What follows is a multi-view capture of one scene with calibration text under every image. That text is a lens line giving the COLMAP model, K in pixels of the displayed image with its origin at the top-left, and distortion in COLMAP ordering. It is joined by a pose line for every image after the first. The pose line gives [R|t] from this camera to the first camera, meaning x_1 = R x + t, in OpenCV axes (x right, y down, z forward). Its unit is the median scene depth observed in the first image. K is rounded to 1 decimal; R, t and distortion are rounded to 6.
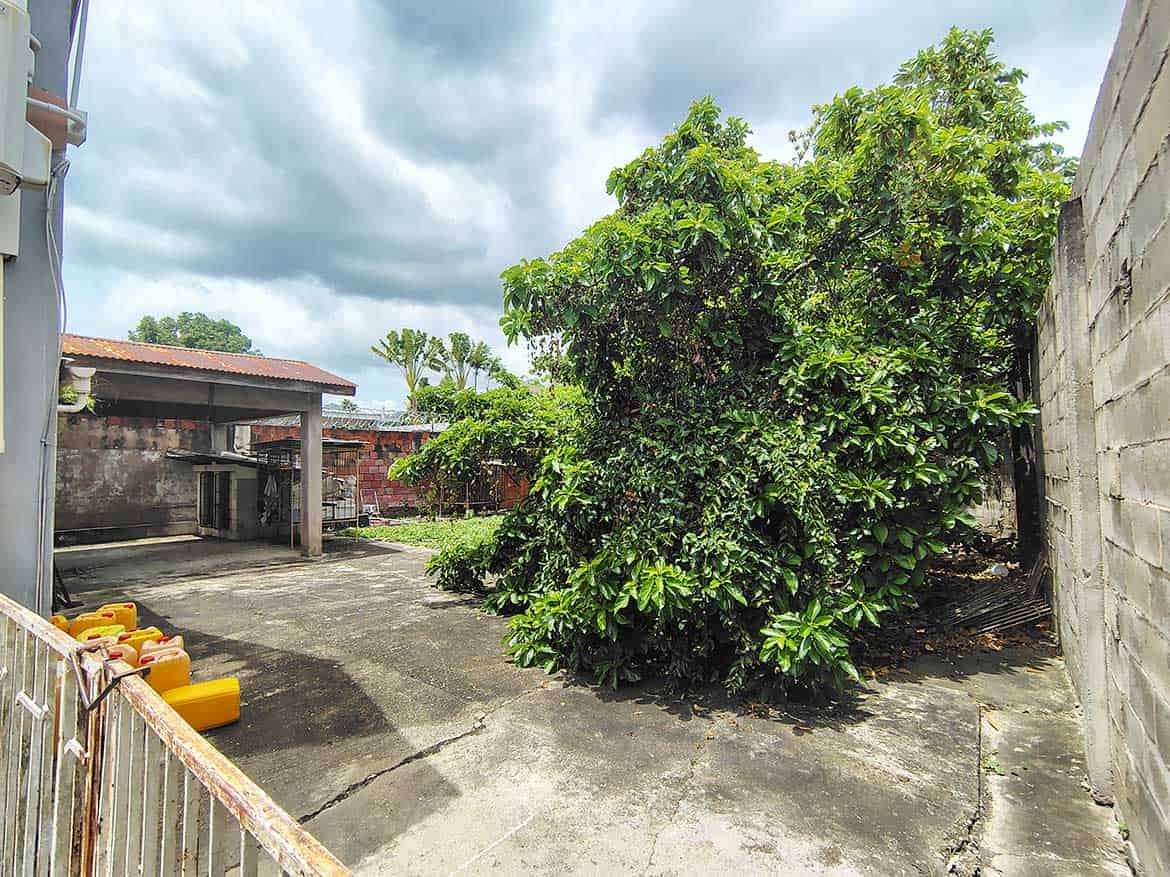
lens RADIAL K [[542.2, 0, 576.0], [0, 542.2, 442.9], [0, 0, 1]] dist [-0.007695, 0.002818]
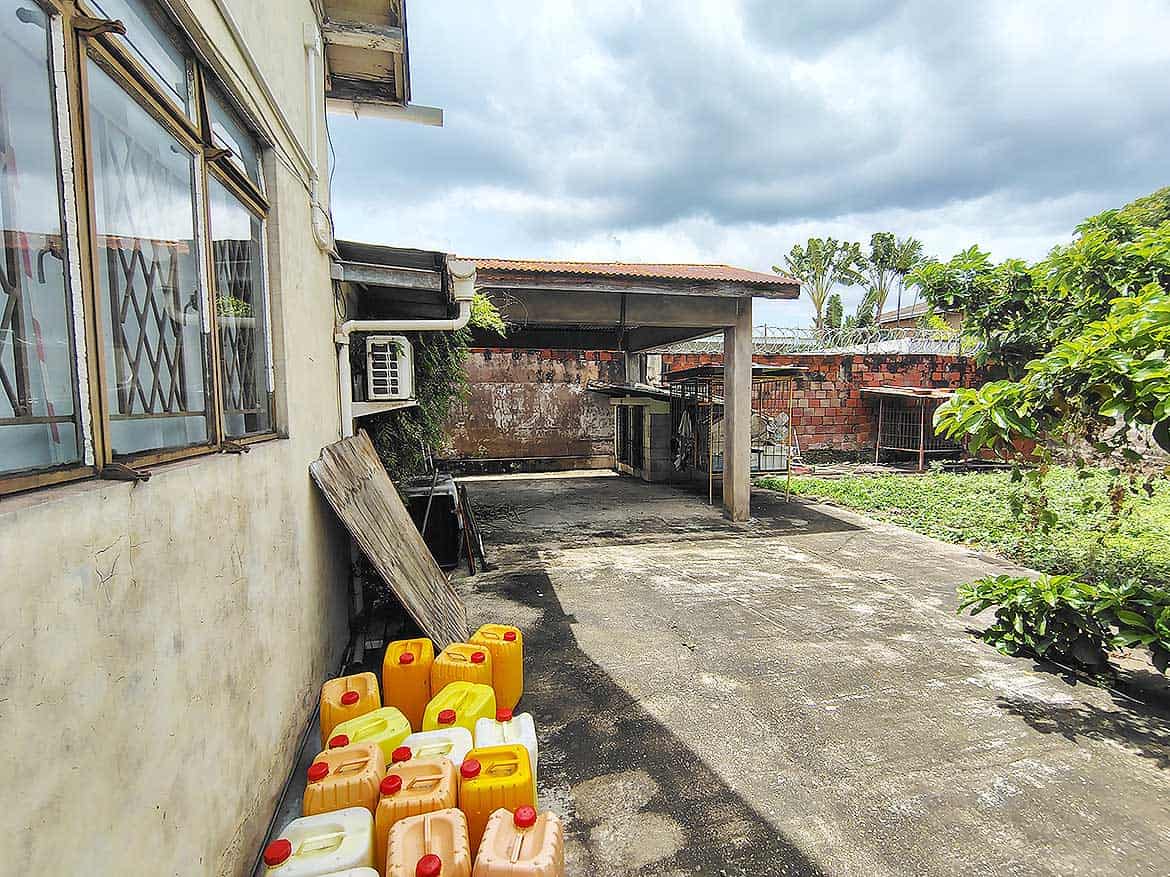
lens RADIAL K [[542.2, 0, 579.0], [0, 542.2, 435.7], [0, 0, 1]] dist [-0.007695, 0.002818]
pose [[0.775607, 0.047867, -0.629399, -0.148435], [0.024944, 0.994017, 0.106336, 0.004007], [0.630723, -0.098175, 0.769773, 0.226954]]
